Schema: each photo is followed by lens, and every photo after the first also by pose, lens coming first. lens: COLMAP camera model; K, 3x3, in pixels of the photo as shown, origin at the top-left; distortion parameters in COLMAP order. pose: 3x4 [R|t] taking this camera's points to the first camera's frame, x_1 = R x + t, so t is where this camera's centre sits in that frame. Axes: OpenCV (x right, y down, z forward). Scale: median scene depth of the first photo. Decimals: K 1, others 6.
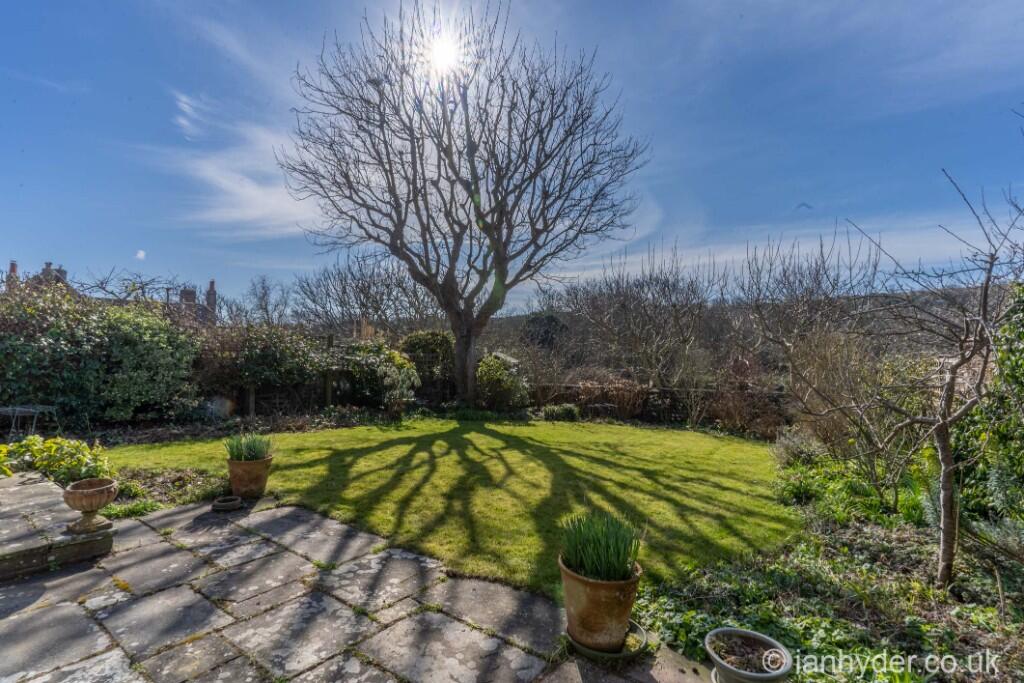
lens RADIAL K [[481.6, 0, 509.9], [0, 481.6, 337.3], [0, 0, 1]] dist [-0.003383, 0.000517]
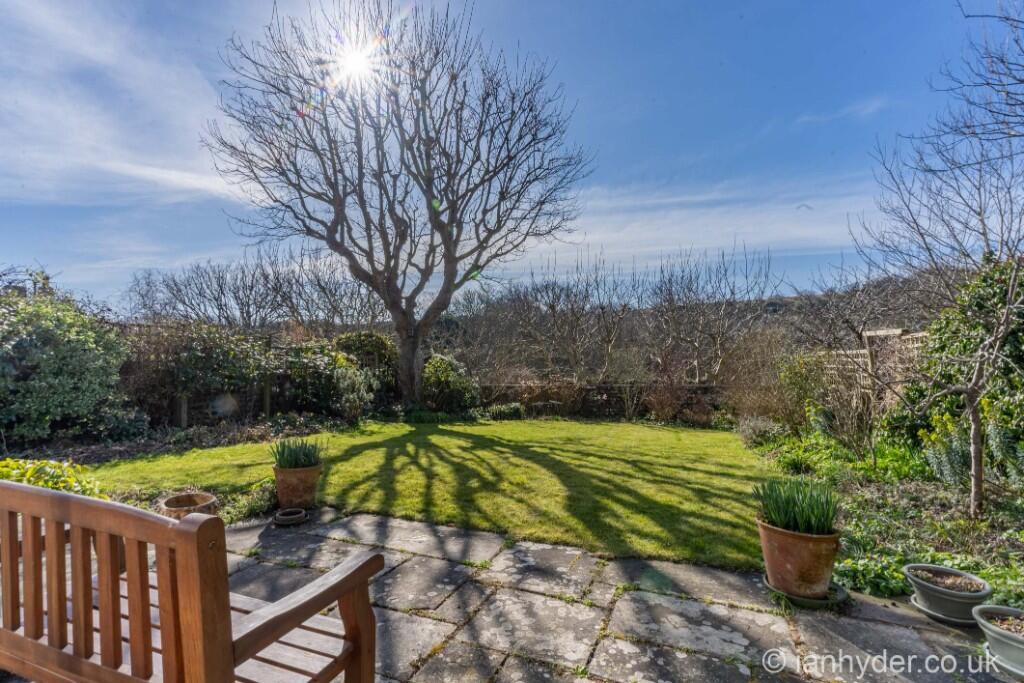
lens RADIAL K [[481.6, 0, 509.9], [0, 481.6, 337.3], [0, 0, 1]] dist [-0.003383, 0.000517]
pose [[0.970749, -0.004673, 0.240050, -0.138192], [0.006769, 0.999946, -0.007905, 0.008425], [-0.240000, 0.009299, 0.970728, 0.014570]]
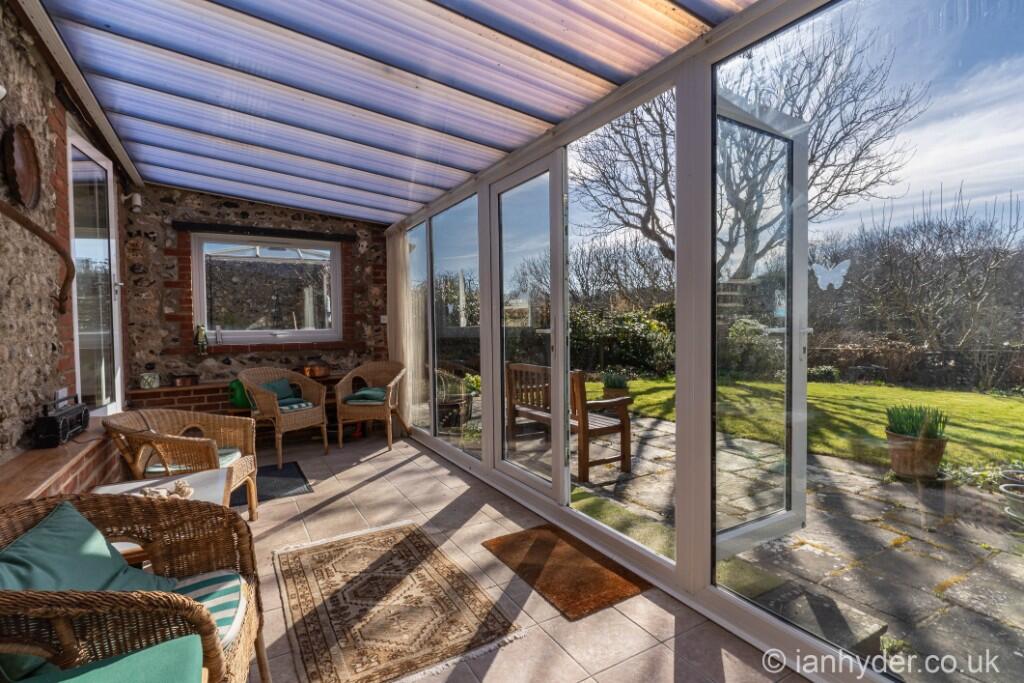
lens RADIAL K [[481.6, 0, 509.9], [0, 481.6, 337.3], [0, 0, 1]] dist [-0.003383, 0.000517]
pose [[0.913496, -0.023612, -0.406161, -0.079440], [0.047903, 0.997613, 0.049741, -0.004779], [0.404017, -0.064895, 0.912447, -0.205919]]
